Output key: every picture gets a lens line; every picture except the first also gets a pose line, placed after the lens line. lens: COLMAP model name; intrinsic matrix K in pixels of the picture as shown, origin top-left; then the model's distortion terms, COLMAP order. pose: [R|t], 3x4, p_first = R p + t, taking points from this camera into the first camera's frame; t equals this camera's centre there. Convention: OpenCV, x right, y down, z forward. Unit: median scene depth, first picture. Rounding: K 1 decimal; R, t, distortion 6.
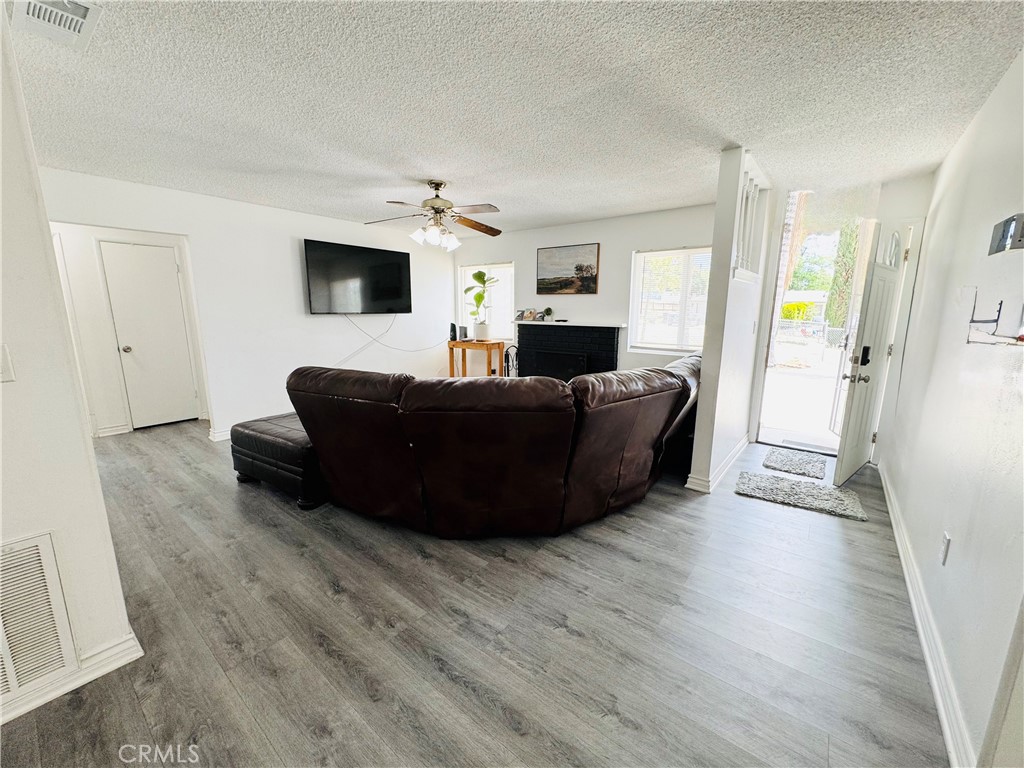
lens RADIAL K [[406.8, 0, 514.1], [0, 406.8, 384.8], [0, 0, 1]] dist [-0.001625, 0.000326]
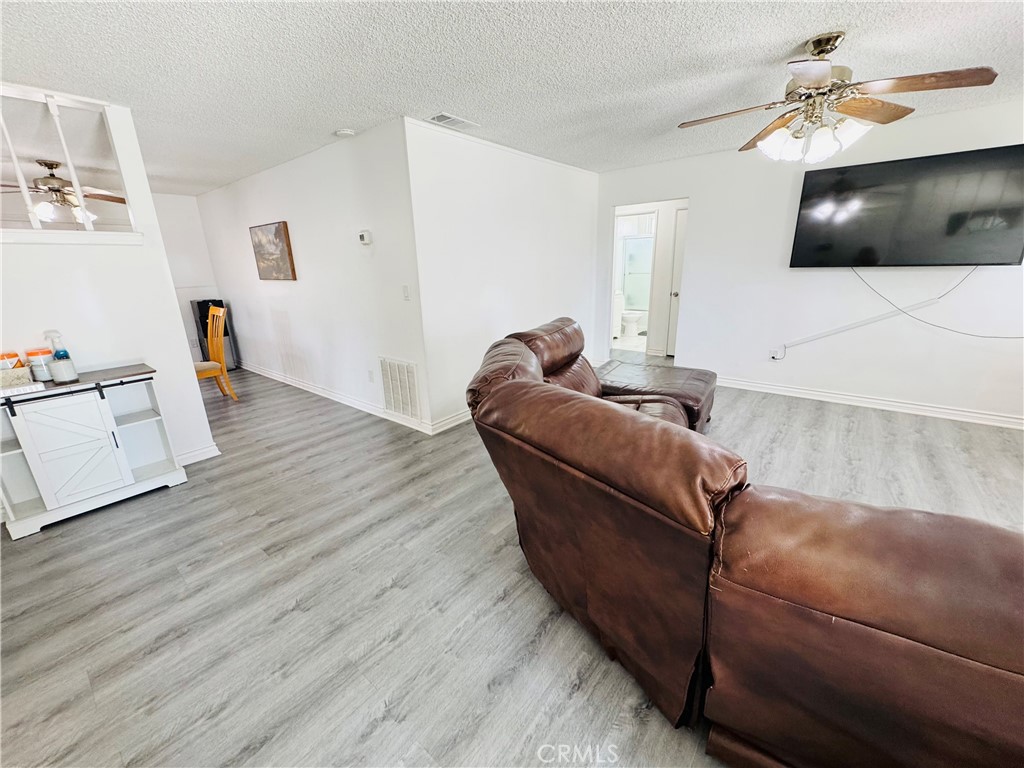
lens RADIAL K [[408.6, 0, 511.7], [0, 408.6, 385.3], [0, 0, 1]] dist [-0.000563, 0.000283]
pose [[-0.017414, 0.284365, -0.958558, 0.660939], [-0.159303, 0.945667, 0.283435, -0.163111], [0.987076, 0.157637, 0.028832, 0.802822]]
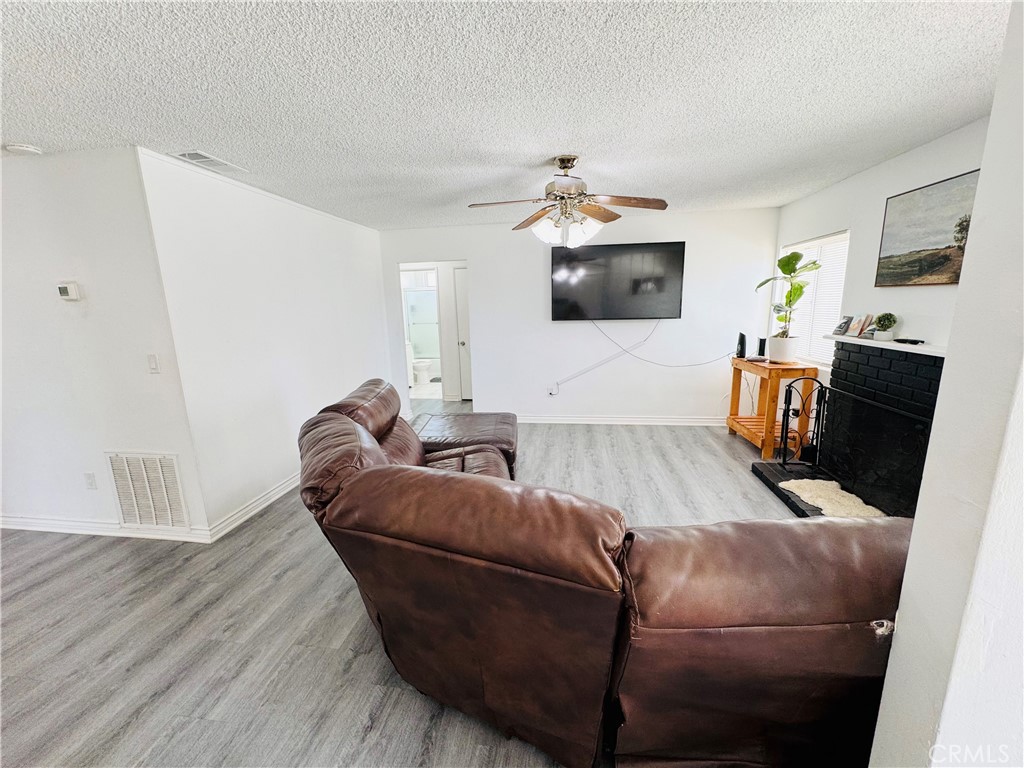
lens RADIAL K [[408.6, 0, 511.7], [0, 408.6, 385.3], [0, 0, 1]] dist [-0.000563, 0.000283]
pose [[0.493452, 0.157181, -0.855453, 0.618513], [-0.135548, 0.985416, 0.102872, -0.186275], [0.859146, 0.065193, 0.507561, 0.712836]]
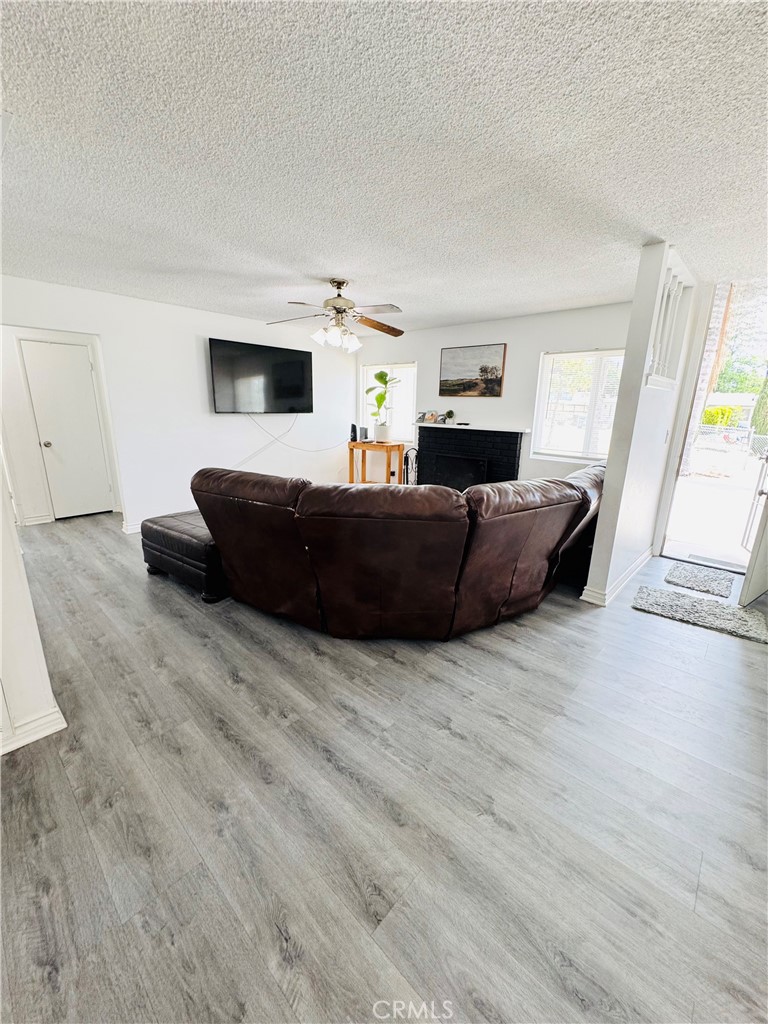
lens RADIAL K [[406.8, 0, 385.7], [0, 406.8, 511.7], [0, 0, 1]] dist [-0.001625, 0.000326]
pose [[0.996931, 0.035086, -0.069988, 0.012641], [-0.030271, 0.997178, 0.068700, -0.016936], [0.072201, -0.066371, 0.995179, -0.006217]]
